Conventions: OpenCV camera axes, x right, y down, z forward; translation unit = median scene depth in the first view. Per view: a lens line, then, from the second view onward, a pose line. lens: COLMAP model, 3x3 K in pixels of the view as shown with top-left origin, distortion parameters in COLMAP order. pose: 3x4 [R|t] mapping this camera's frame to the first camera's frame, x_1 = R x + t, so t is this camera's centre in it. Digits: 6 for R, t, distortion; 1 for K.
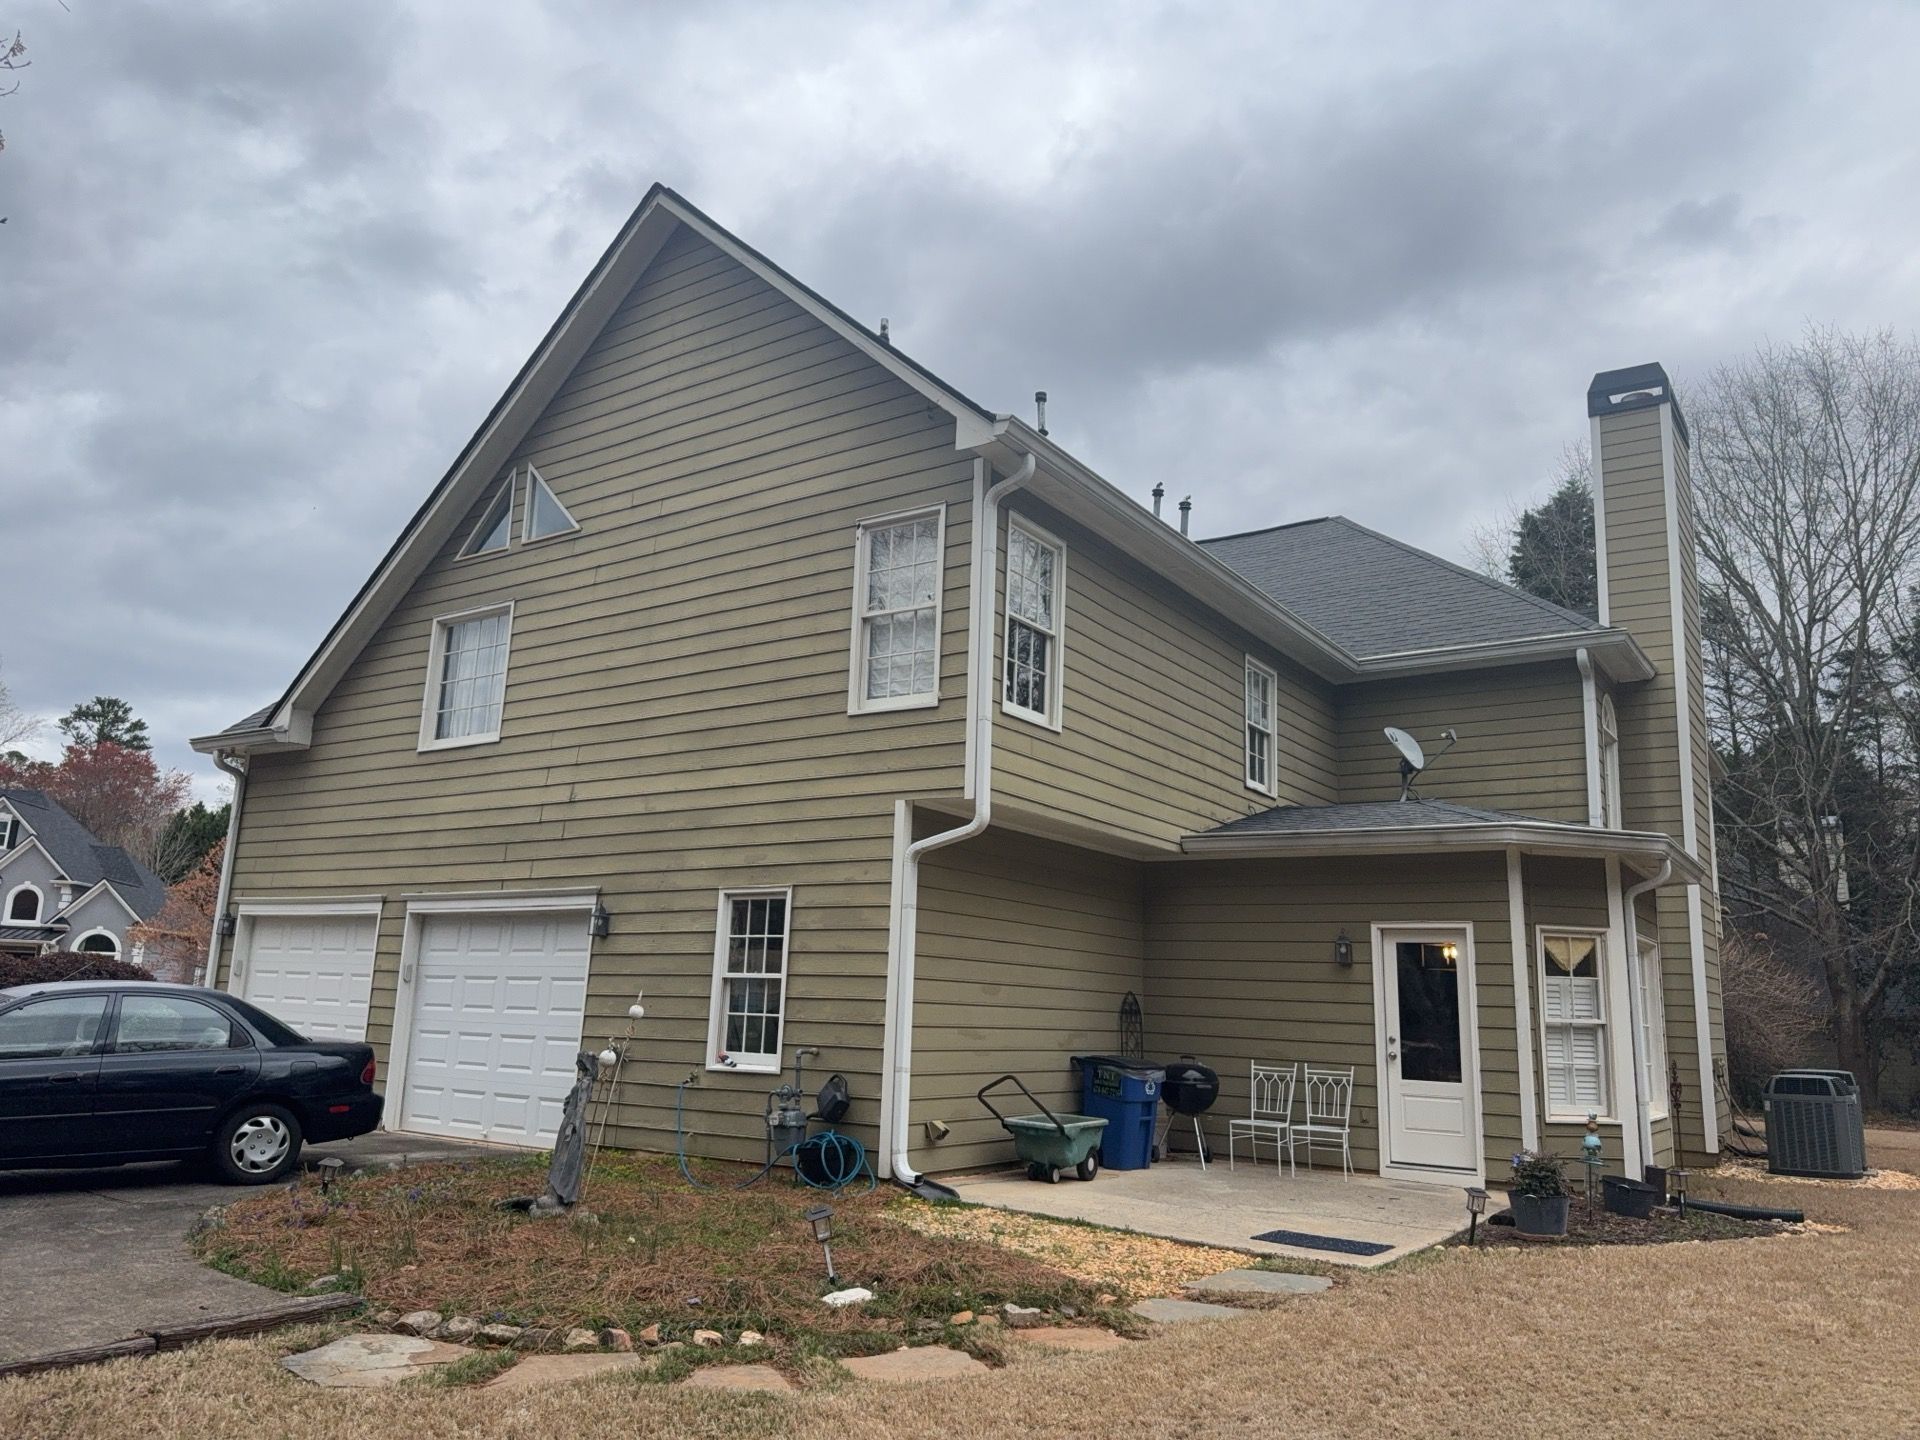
lens RADIAL K [[1370.3, 0, 960.0], [0, 1370.3, 720.0], [0, 0, 1]] dist [0.112498, -0.180502]
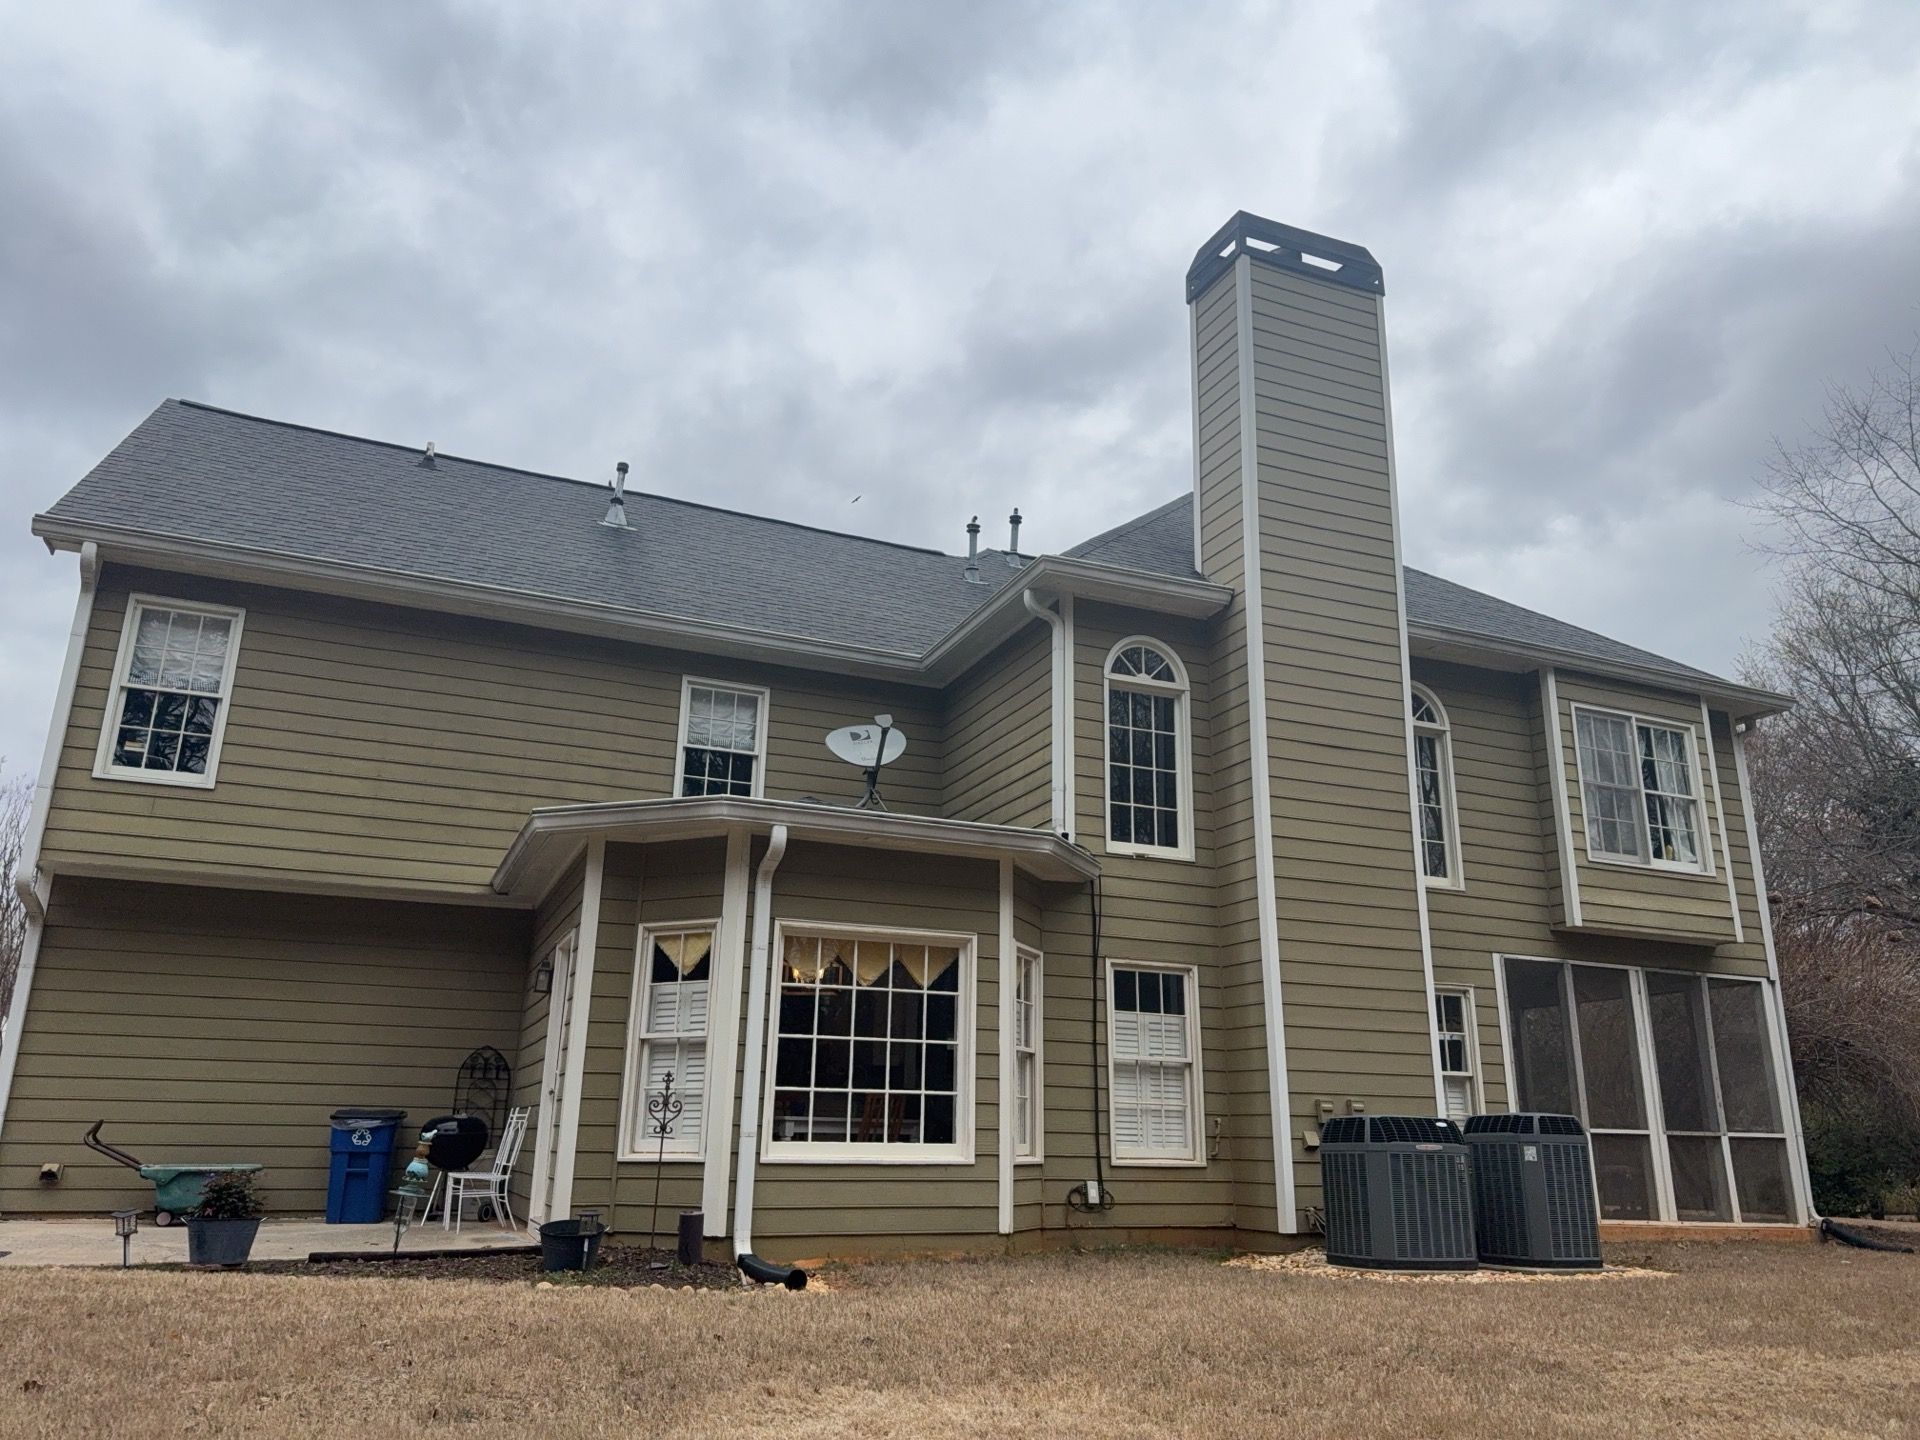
lens RADIAL K [[1370.3, 0, 960.0], [0, 1370.3, 720.0], [0, 0, 1]] dist [0.112498, -0.180502]
pose [[0.840261, -0.183448, -0.510205, 1.005230], [0.128713, 0.981612, -0.140967, 0.164831], [0.526683, 0.052779, 0.848422, 0.369705]]
